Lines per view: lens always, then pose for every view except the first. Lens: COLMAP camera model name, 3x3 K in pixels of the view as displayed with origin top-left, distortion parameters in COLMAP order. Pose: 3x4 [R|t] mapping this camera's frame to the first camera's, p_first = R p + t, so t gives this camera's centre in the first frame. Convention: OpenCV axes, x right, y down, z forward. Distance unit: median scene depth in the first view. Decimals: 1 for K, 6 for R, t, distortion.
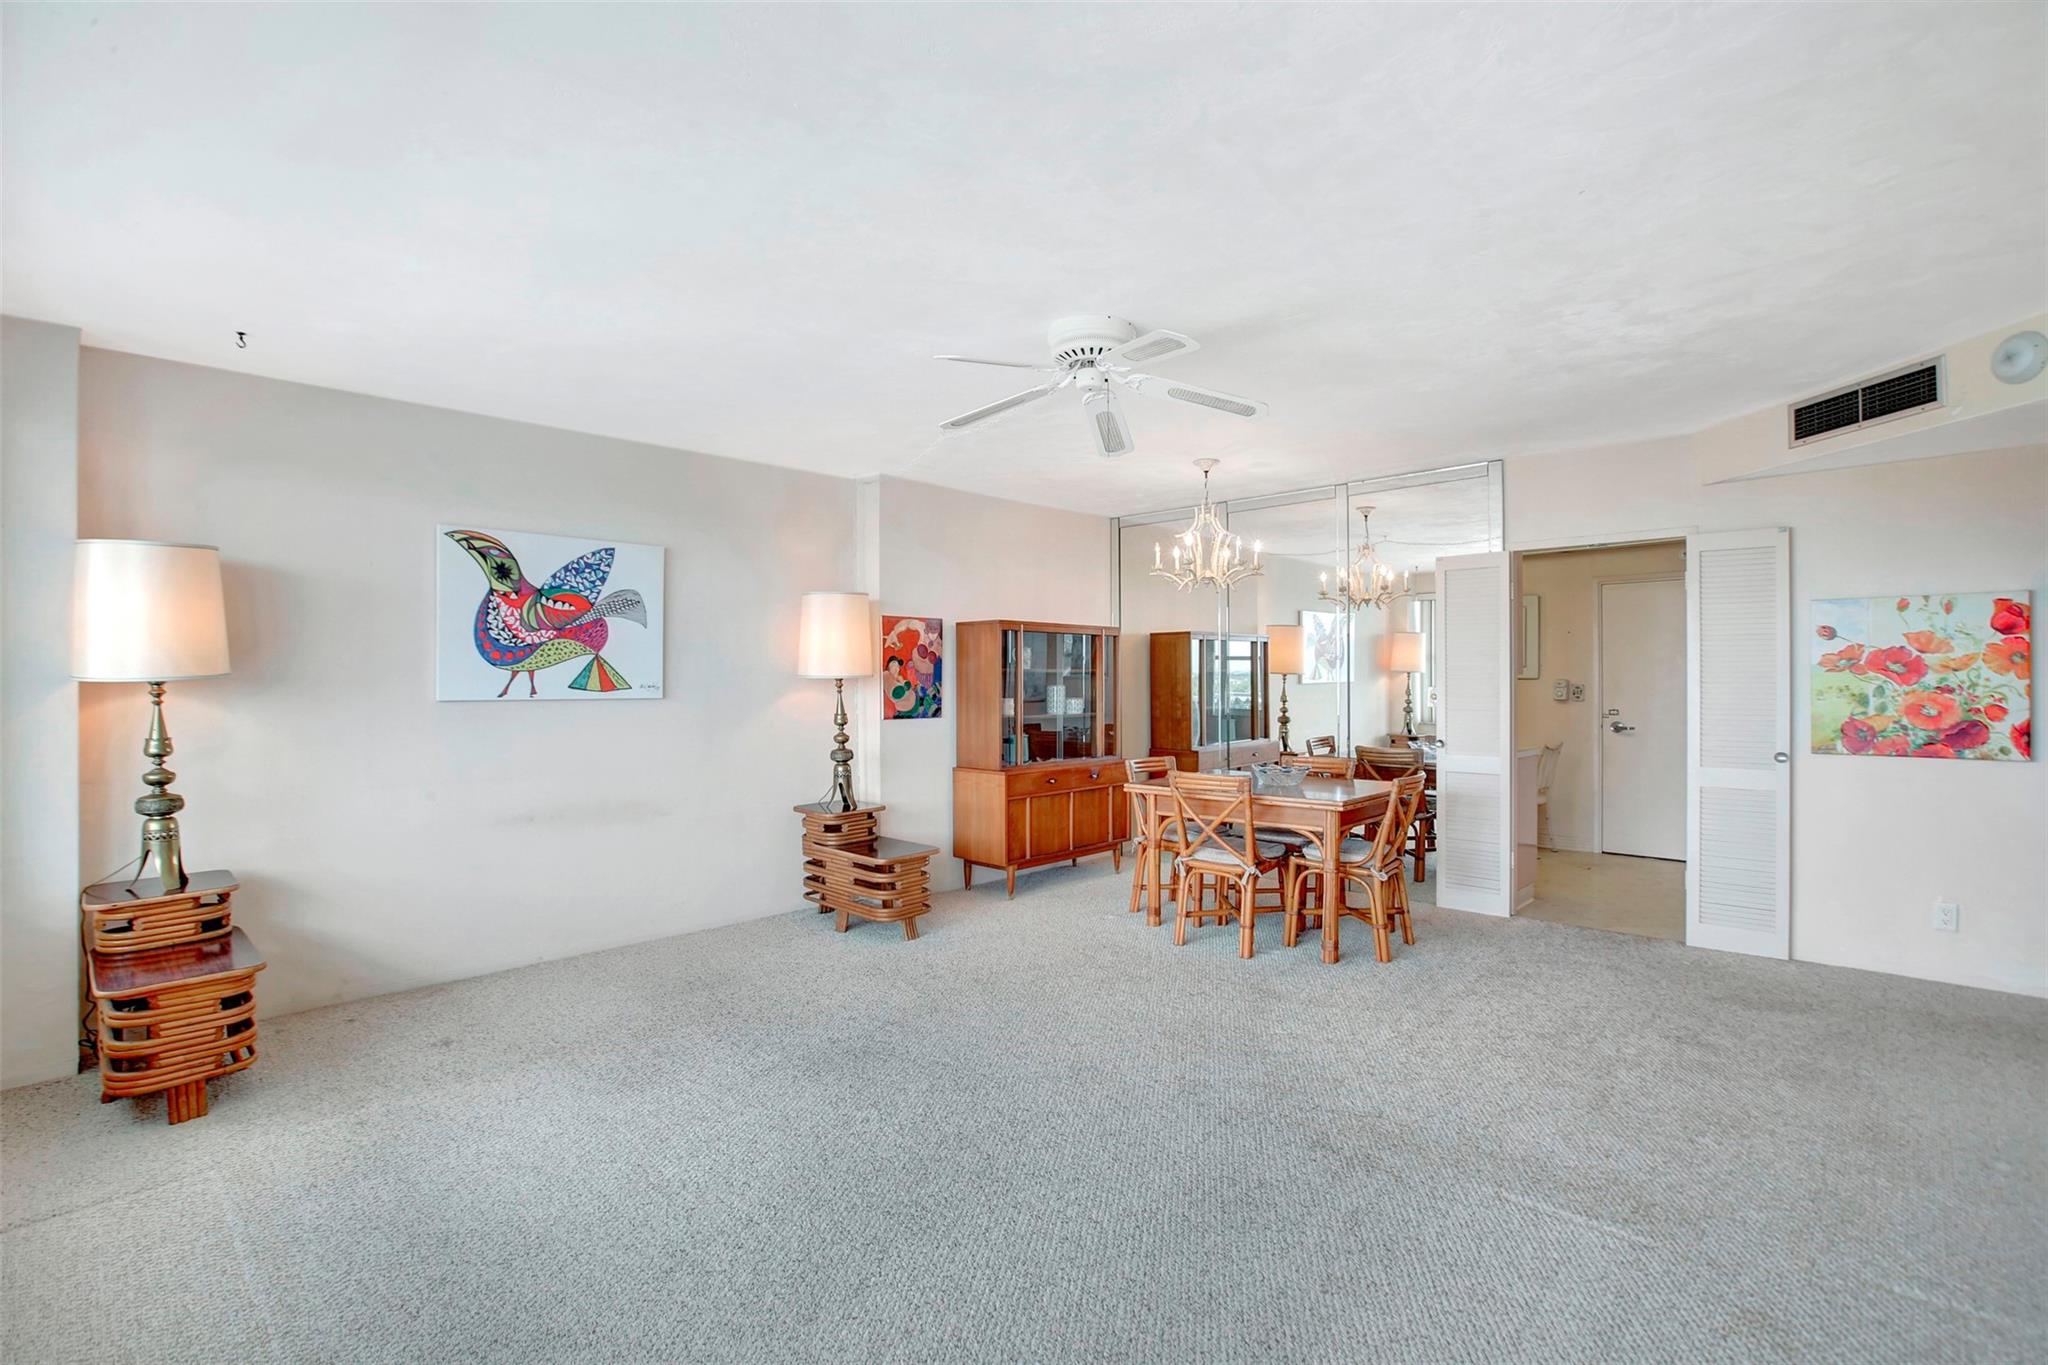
lens RADIAL K [[977.1, 0, 1055.9], [0, 977.1, 669.8], [0, 0, 1]] dist [-0.011168, 0.007700]
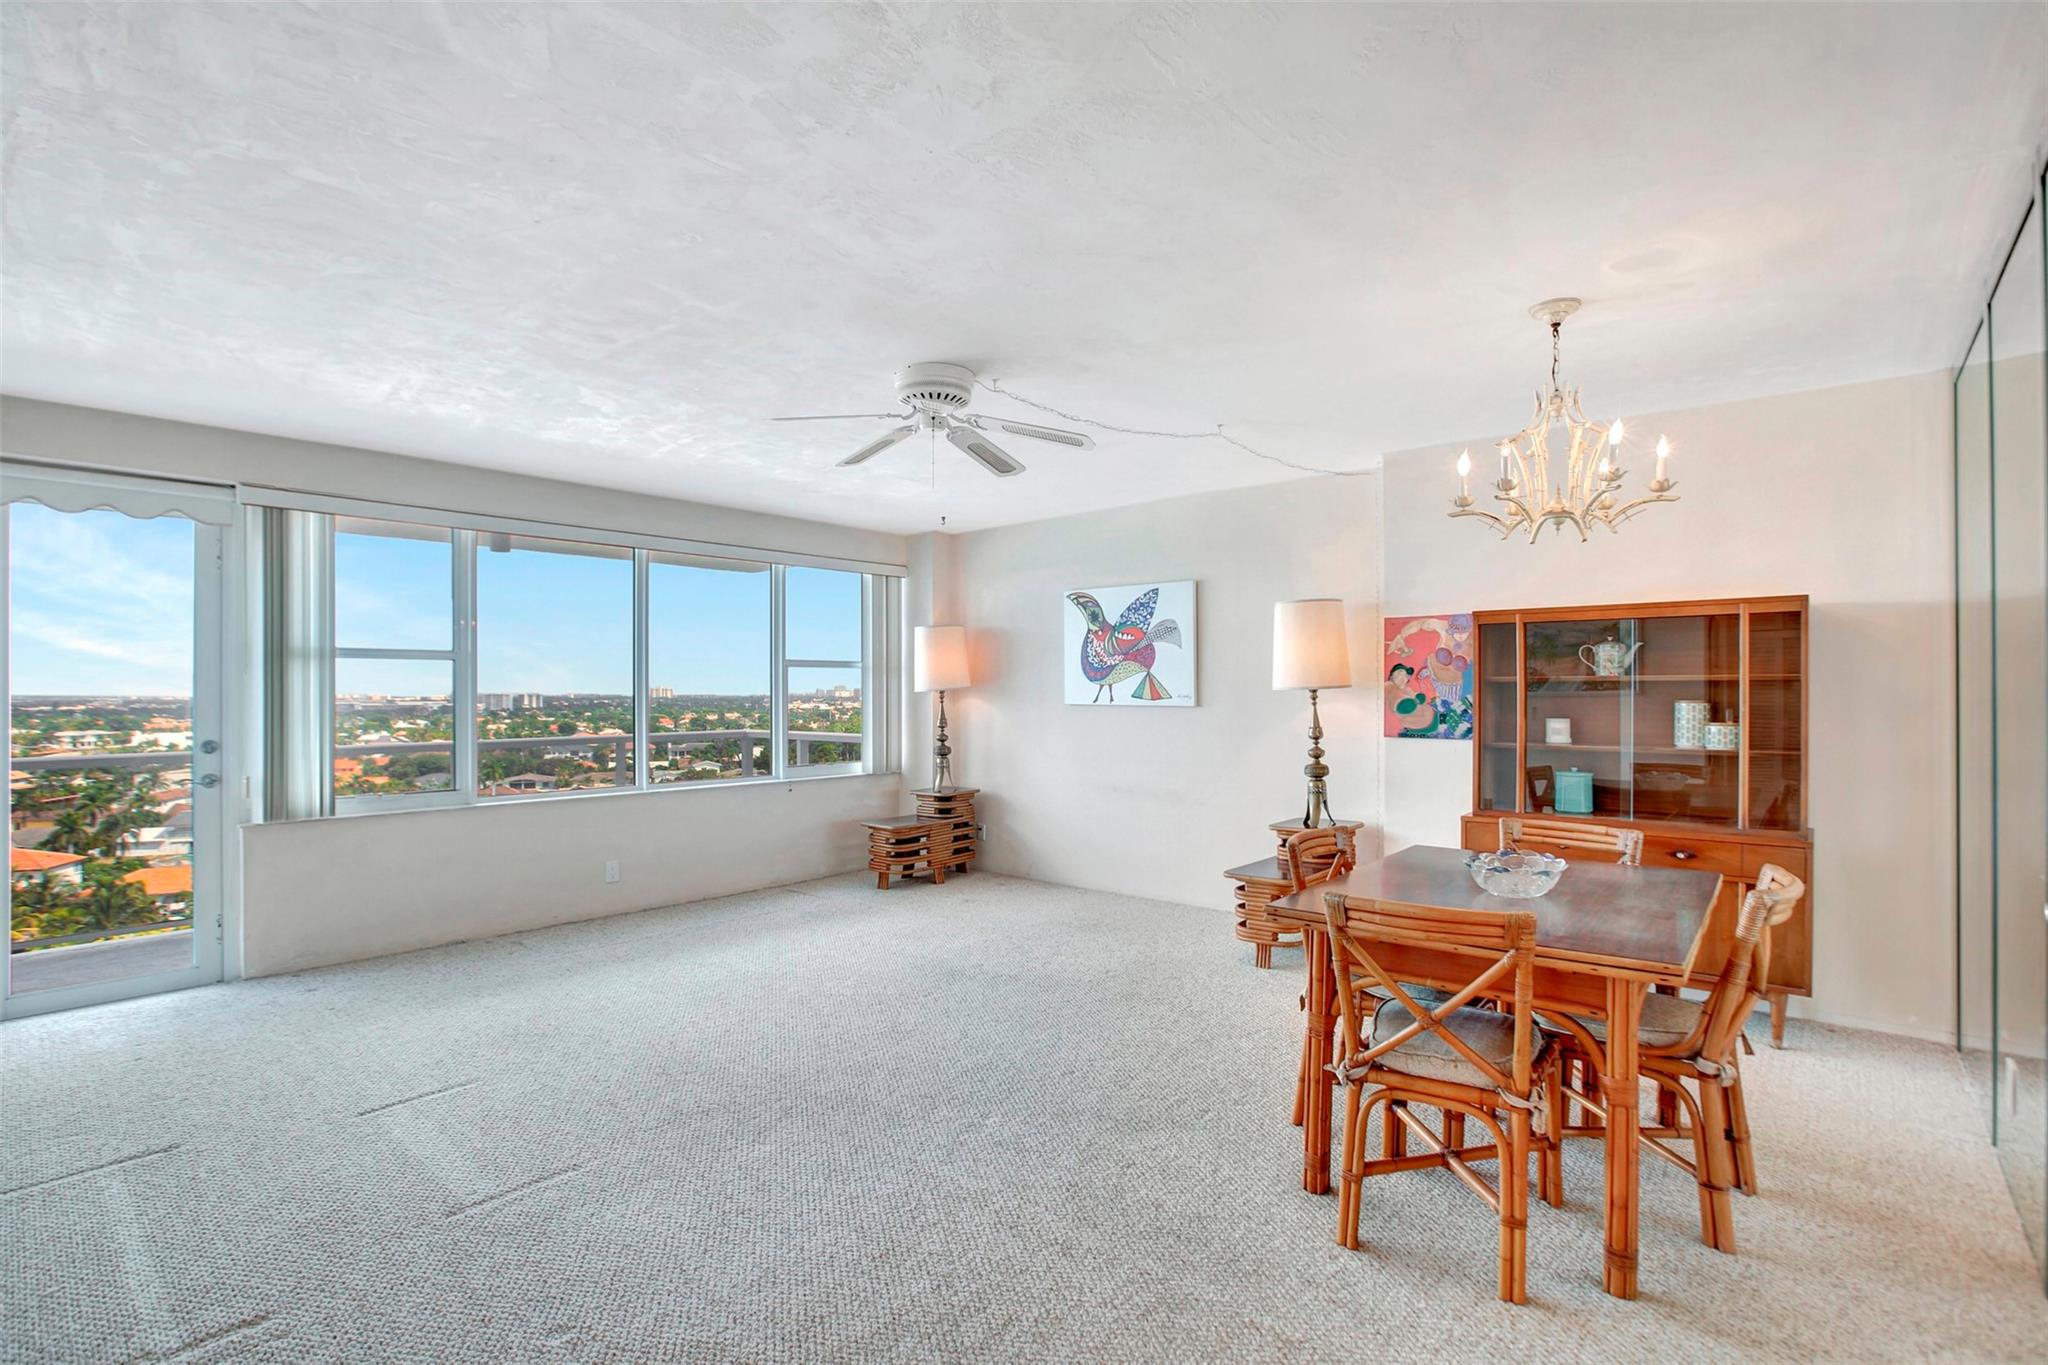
lens RADIAL K [[977.1, 0, 1035.1], [0, 977.1, 684.8], [0, 0, 1]] dist [-0.011168, 0.007700]
pose [[0.025244, -0.003514, -0.999675, 0.841099], [0.009888, 0.999946, -0.003265, 0.005007], [0.999632, -0.009803, 0.025278, 0.815612]]
